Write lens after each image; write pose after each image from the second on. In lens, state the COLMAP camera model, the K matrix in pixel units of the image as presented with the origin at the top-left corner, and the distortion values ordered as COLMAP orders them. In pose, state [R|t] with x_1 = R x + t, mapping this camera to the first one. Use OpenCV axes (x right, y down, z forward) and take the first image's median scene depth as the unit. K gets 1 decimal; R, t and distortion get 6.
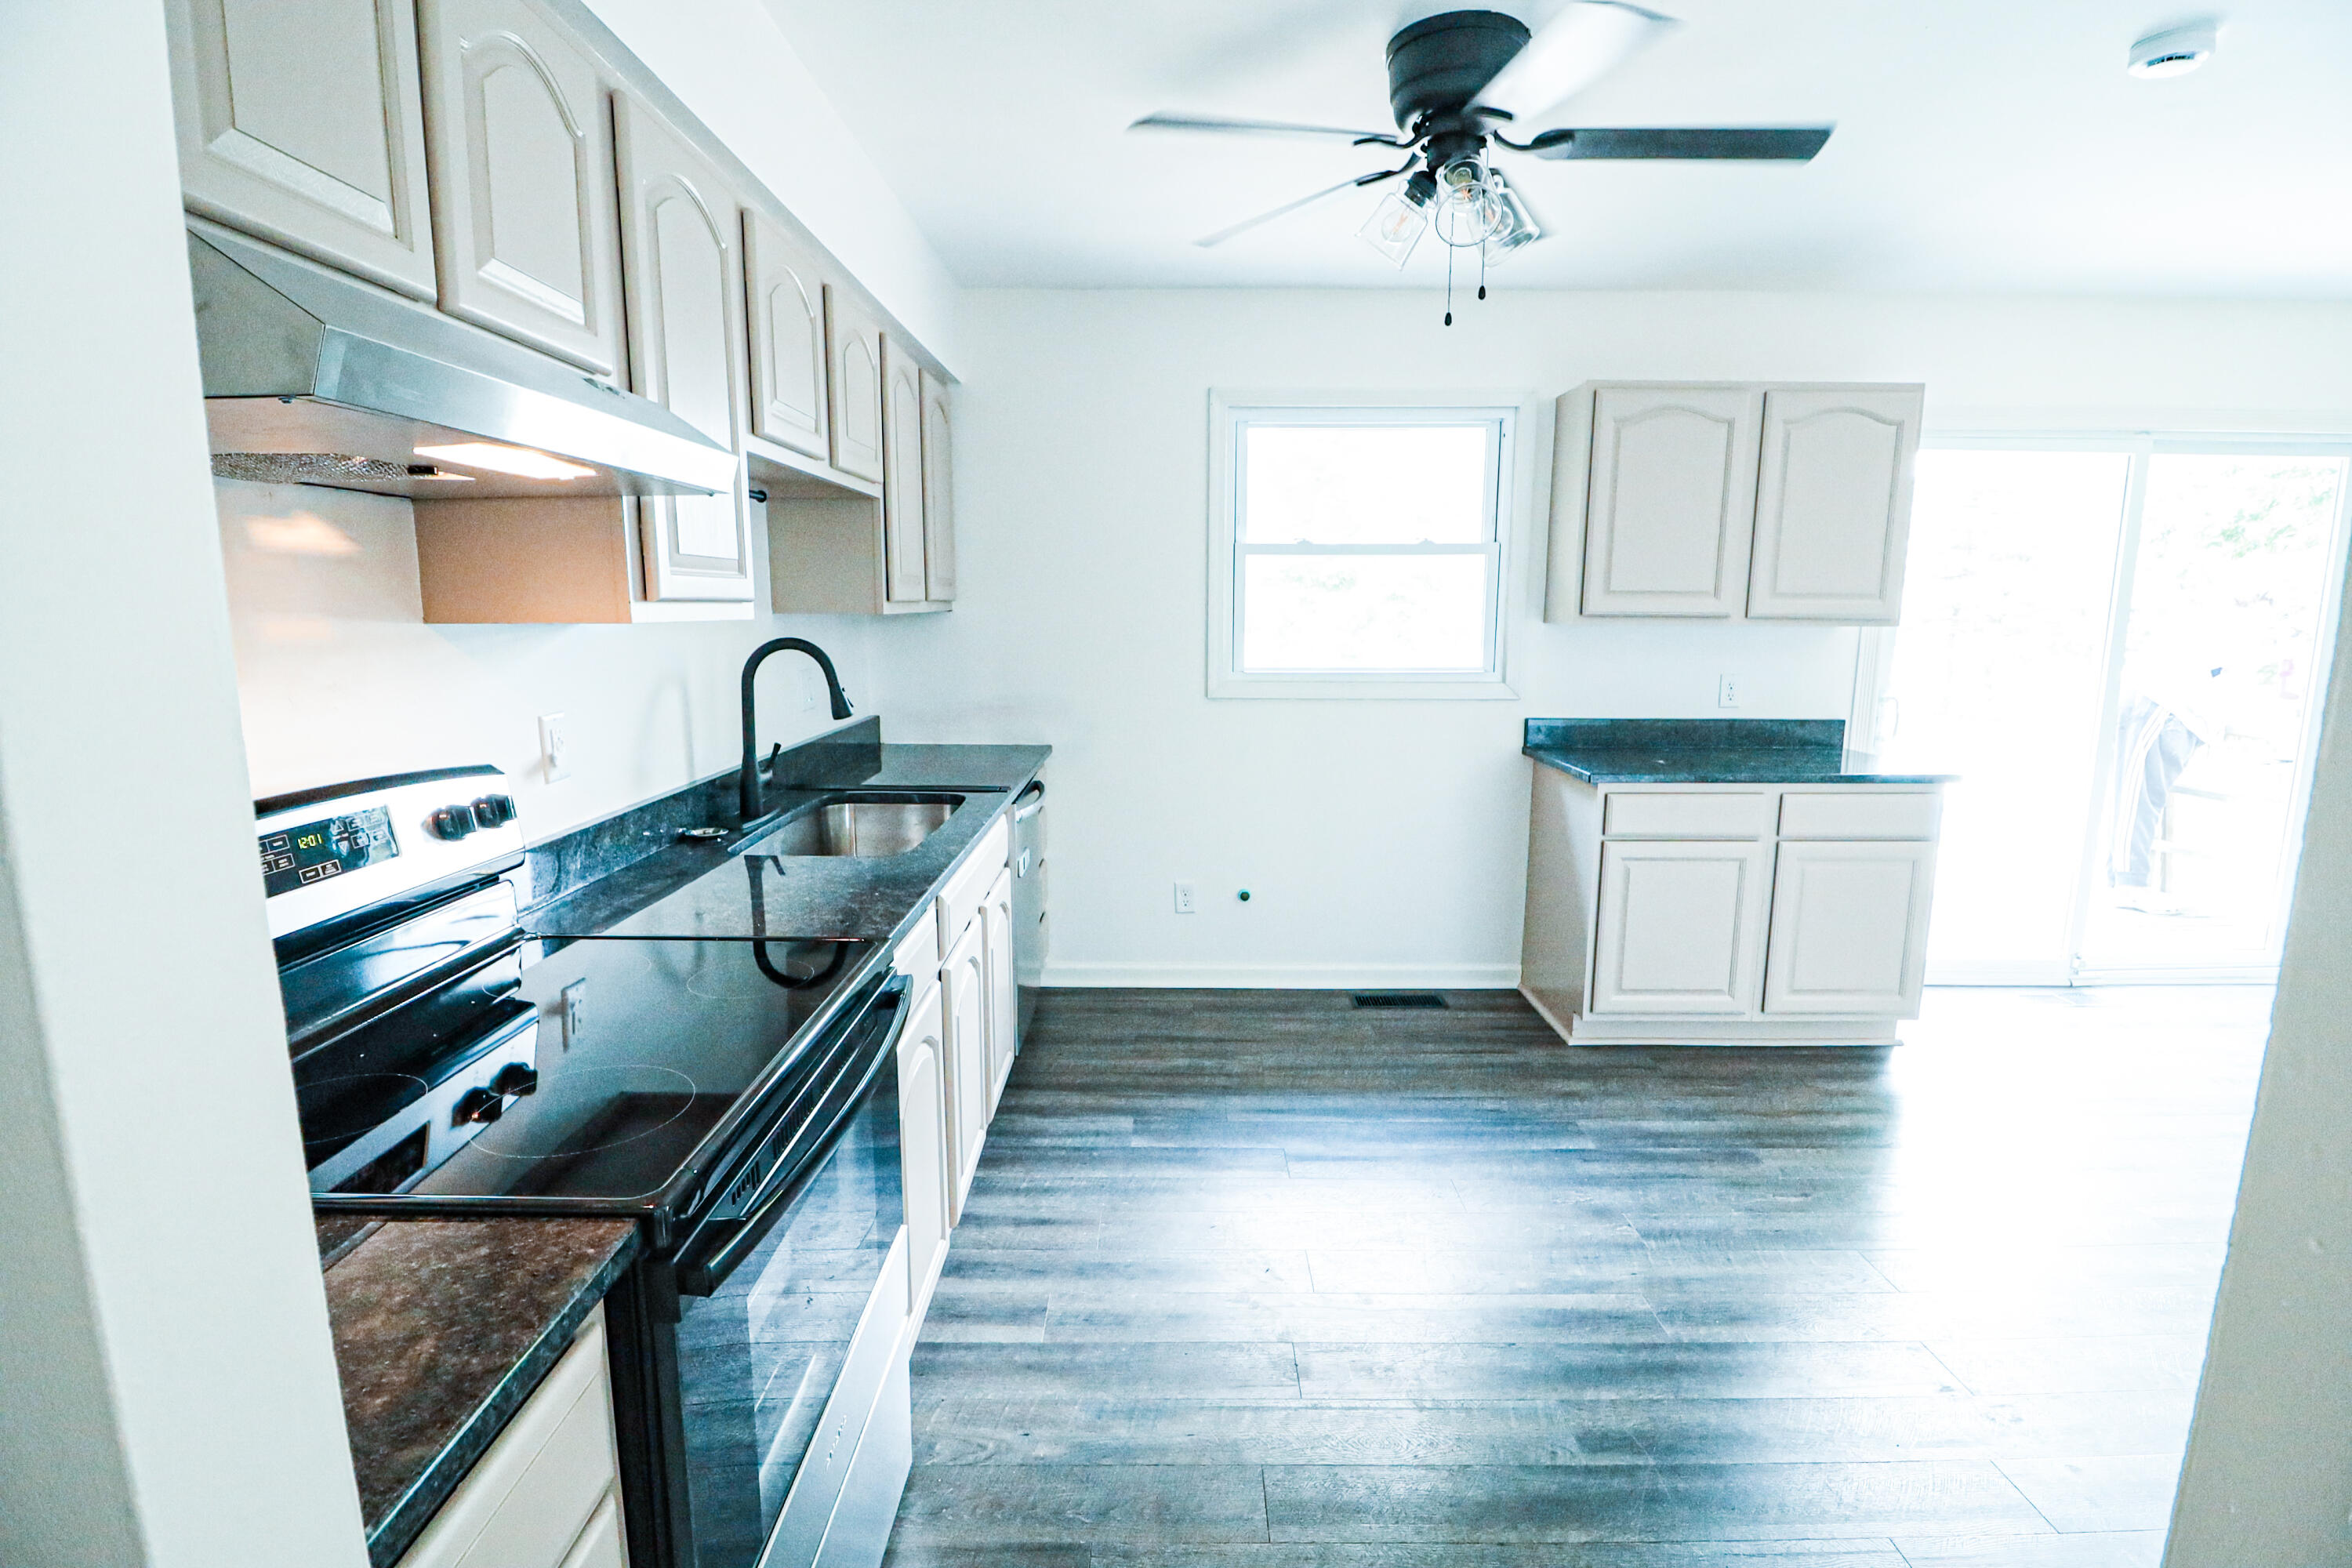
lens RADIAL K [[1087.3, 0, 1168.9], [0, 1087.3, 783.3], [0, 0, 1]] dist [-0.014644, -0.005478]
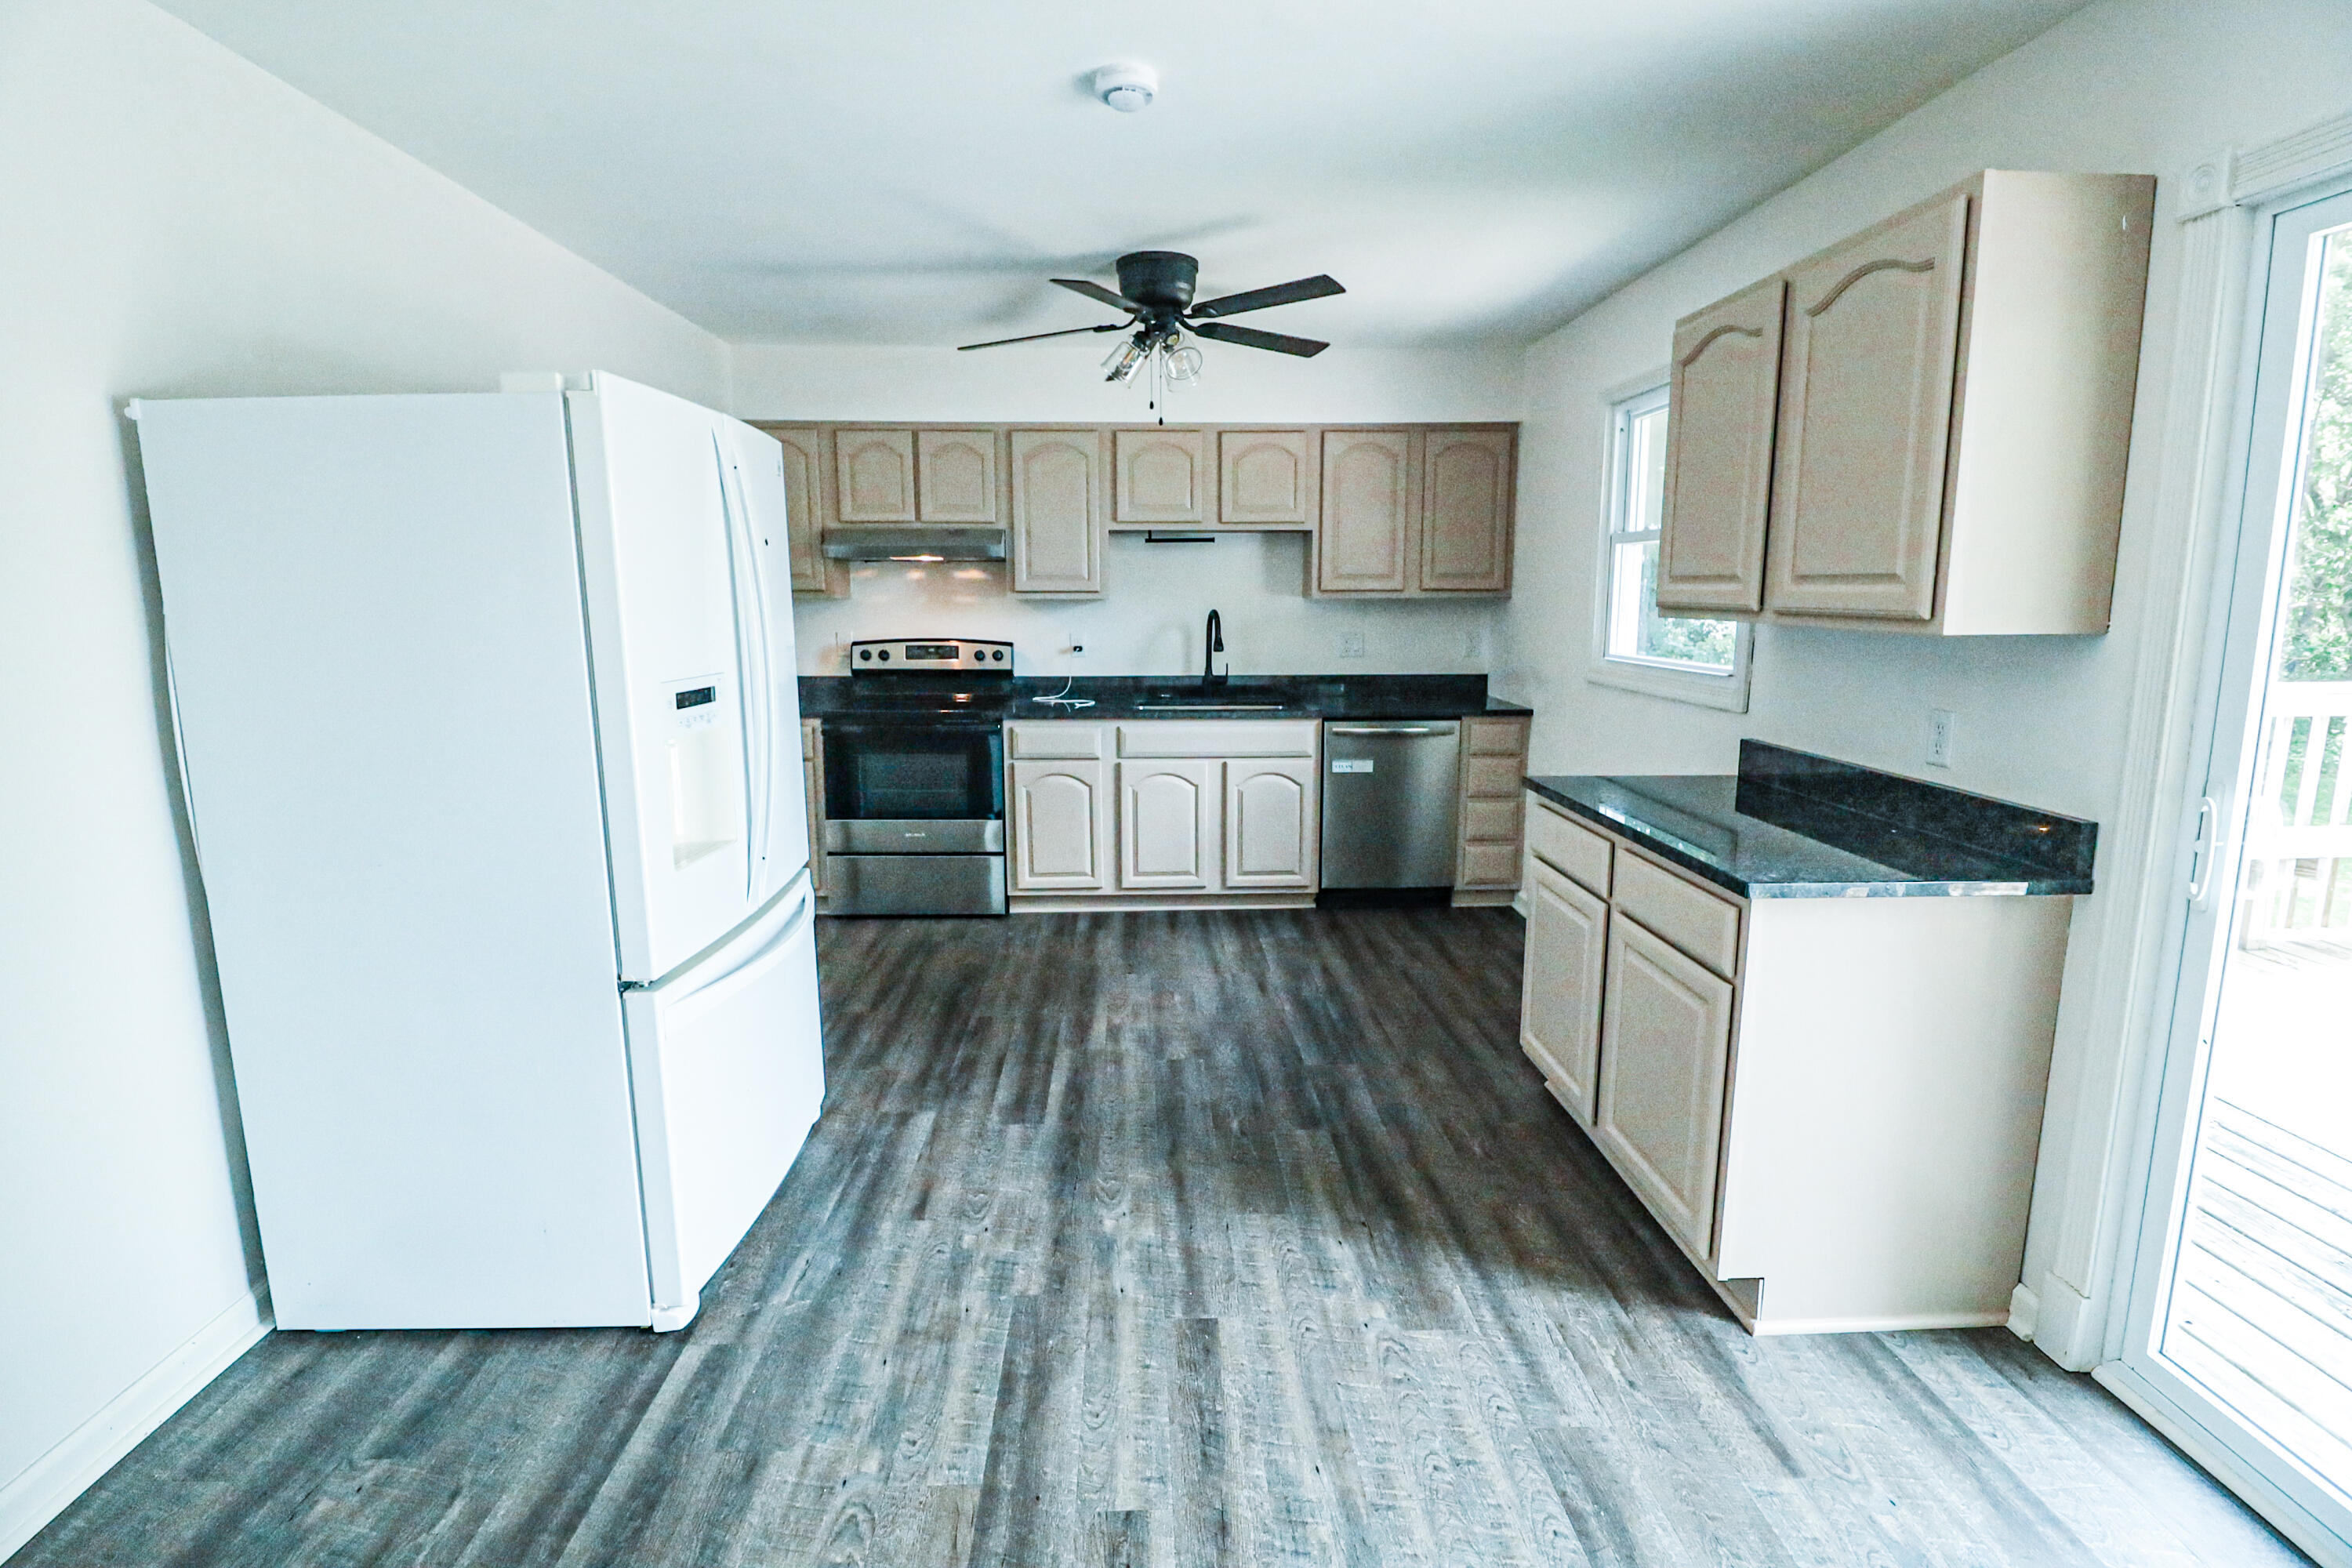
lens RADIAL K [[1087.3, 0, 1170.5], [0, 1087.3, 769.5], [0, 0, 1]] dist [-0.014644, -0.005478]
pose [[0.039595, 0.157149, -0.986781, 1.415803], [-0.164265, 0.975143, 0.148704, -0.112282], [0.985621, 0.156205, 0.064425, 0.703550]]
